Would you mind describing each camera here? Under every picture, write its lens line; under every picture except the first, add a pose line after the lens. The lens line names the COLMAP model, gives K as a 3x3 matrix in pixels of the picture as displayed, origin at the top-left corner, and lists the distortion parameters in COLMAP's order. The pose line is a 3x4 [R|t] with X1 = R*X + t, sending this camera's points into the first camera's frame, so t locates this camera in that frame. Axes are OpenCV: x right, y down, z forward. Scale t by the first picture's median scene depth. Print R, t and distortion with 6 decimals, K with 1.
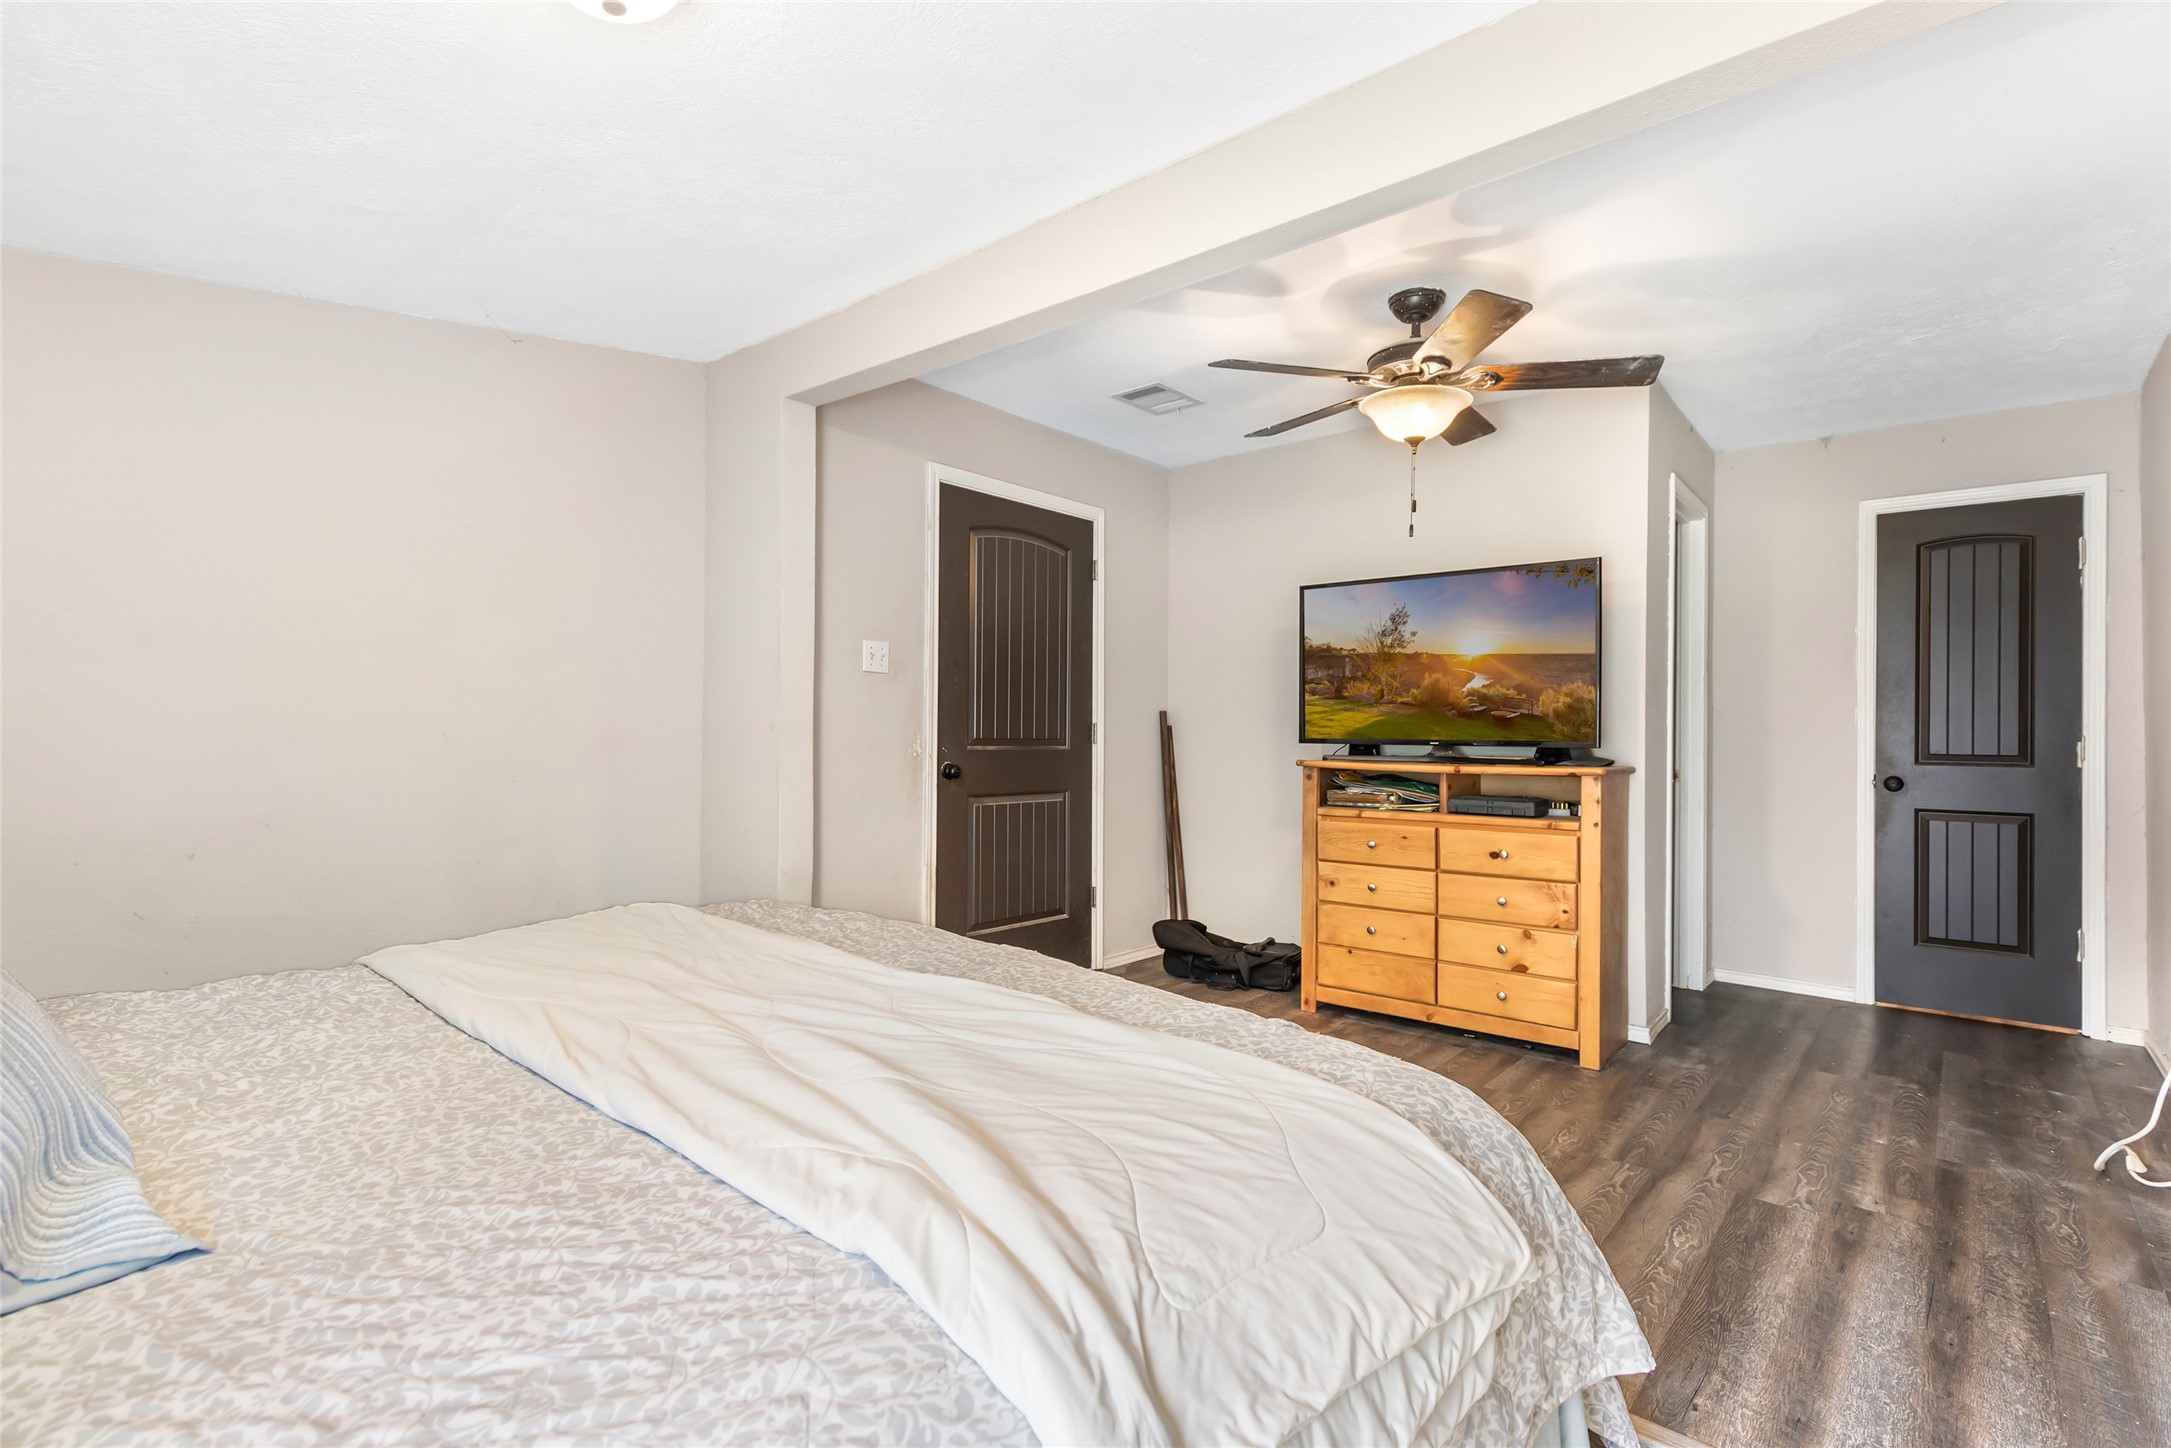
lens RADIAL K [[1070.0, 0, 1073.4], [0, 1070.0, 728.8], [0, 0, 1]] dist [-0.035108, -0.000024]
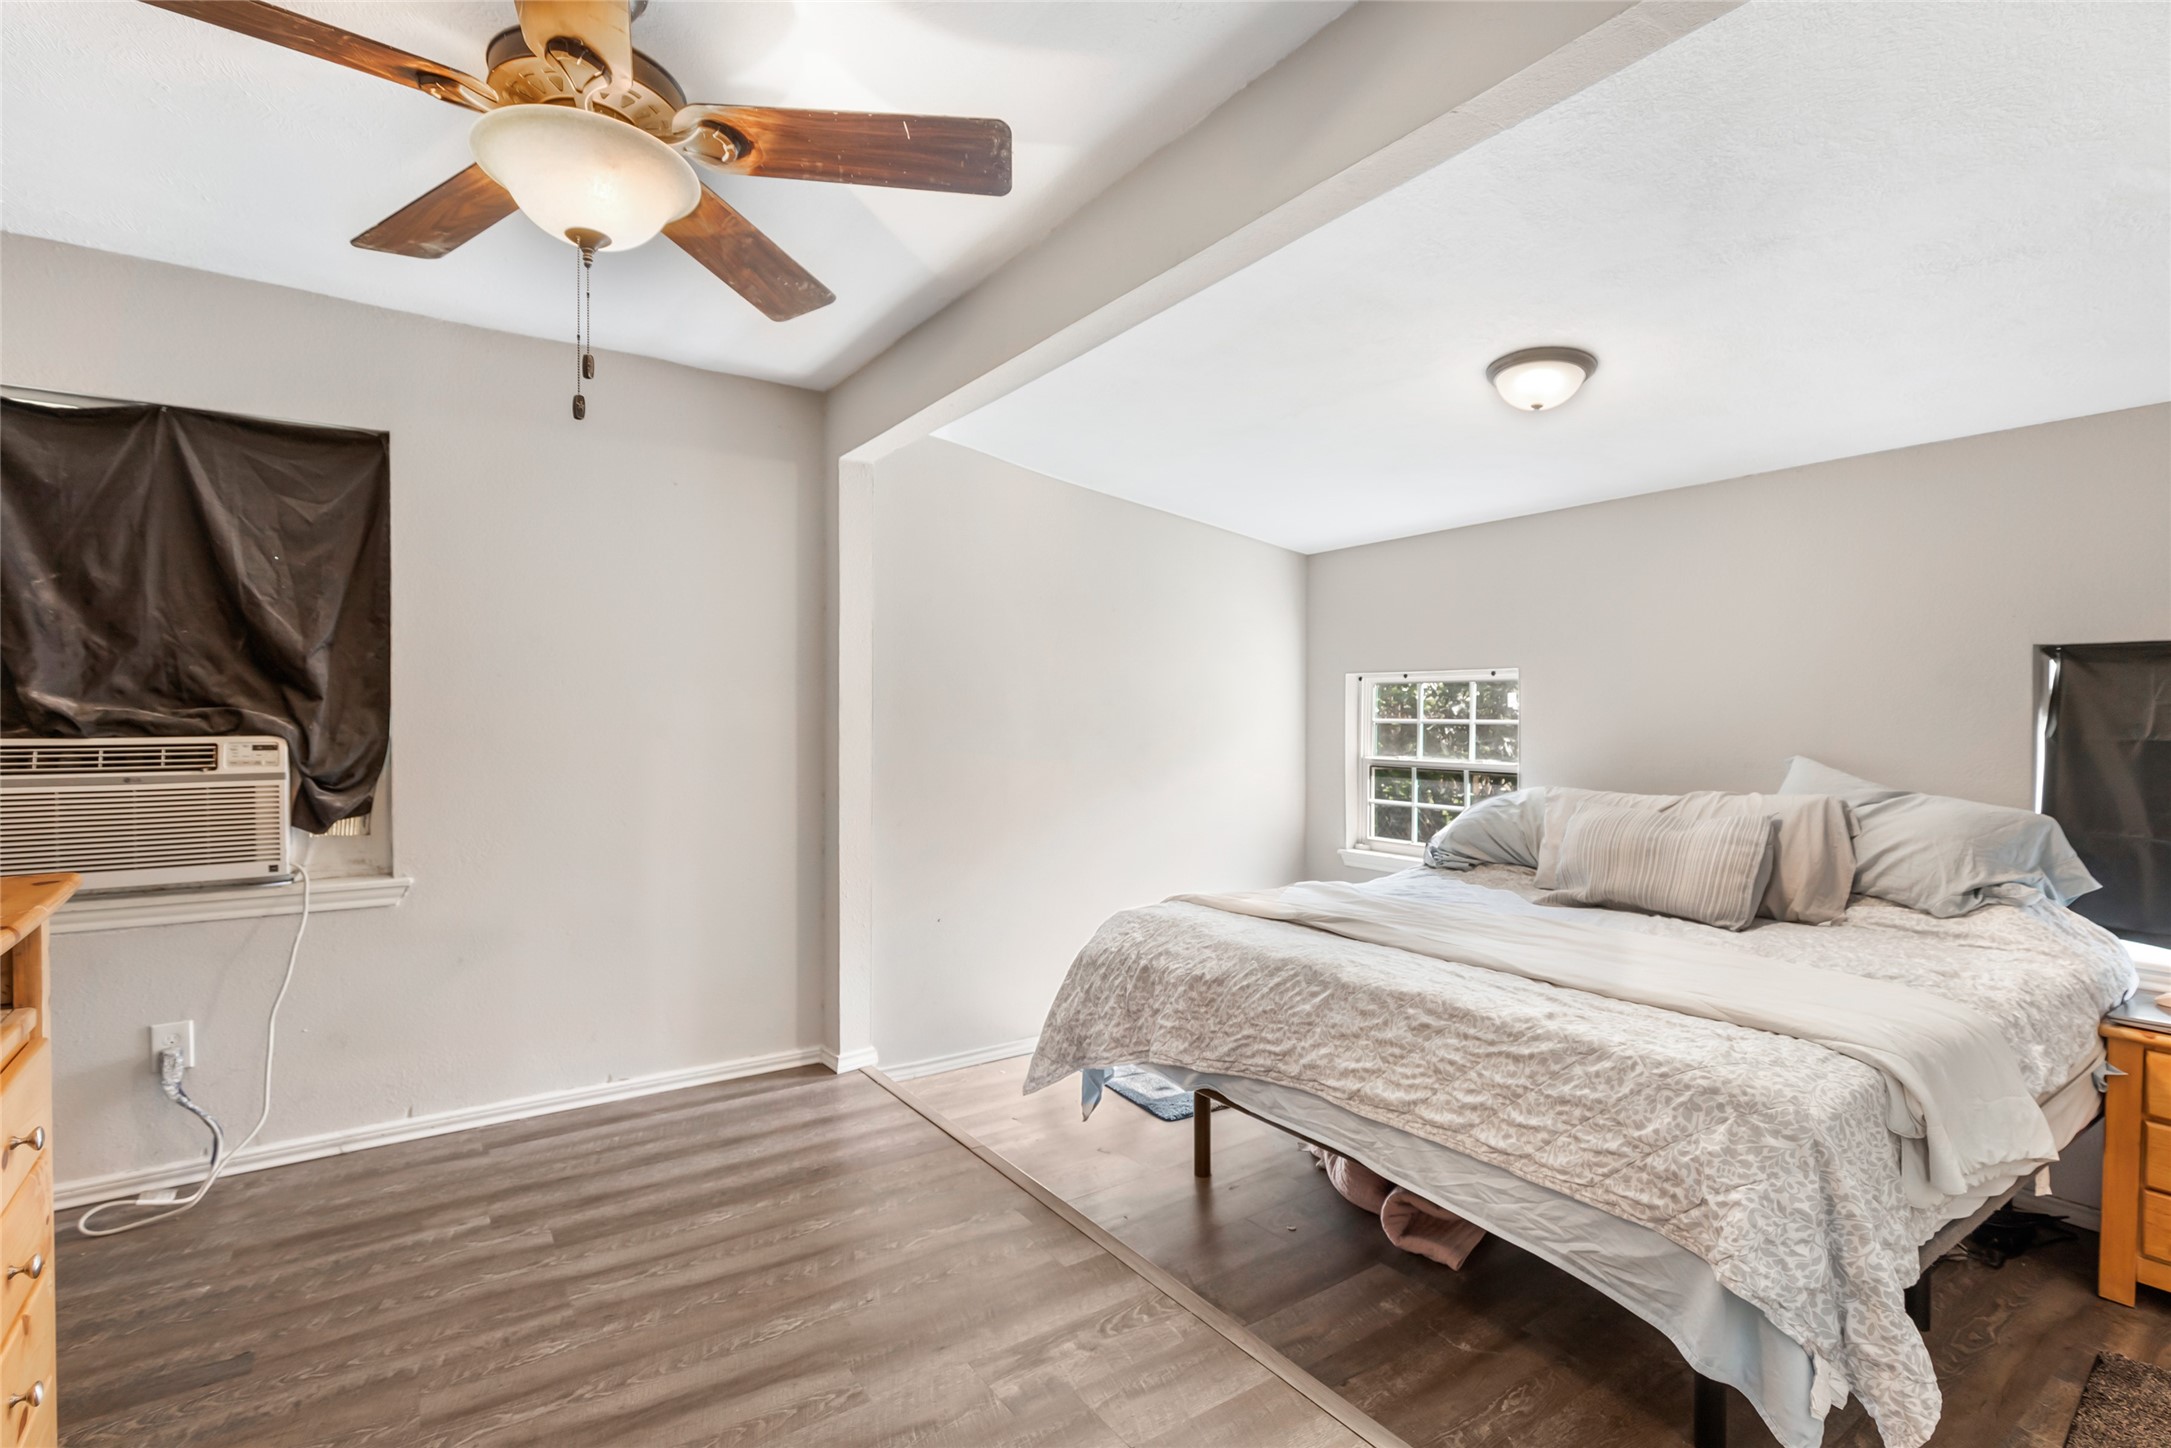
lens RADIAL K [[1070.0, 0, 1073.4], [0, 1070.0, 728.8], [0, 0, 1]] dist [-0.035108, -0.000024]
pose [[-0.970191, -0.016533, 0.241776, -0.055056], [-0.012407, 0.999750, 0.018575, -0.058760], [-0.242023, 0.015022, -0.970154, 1.806164]]
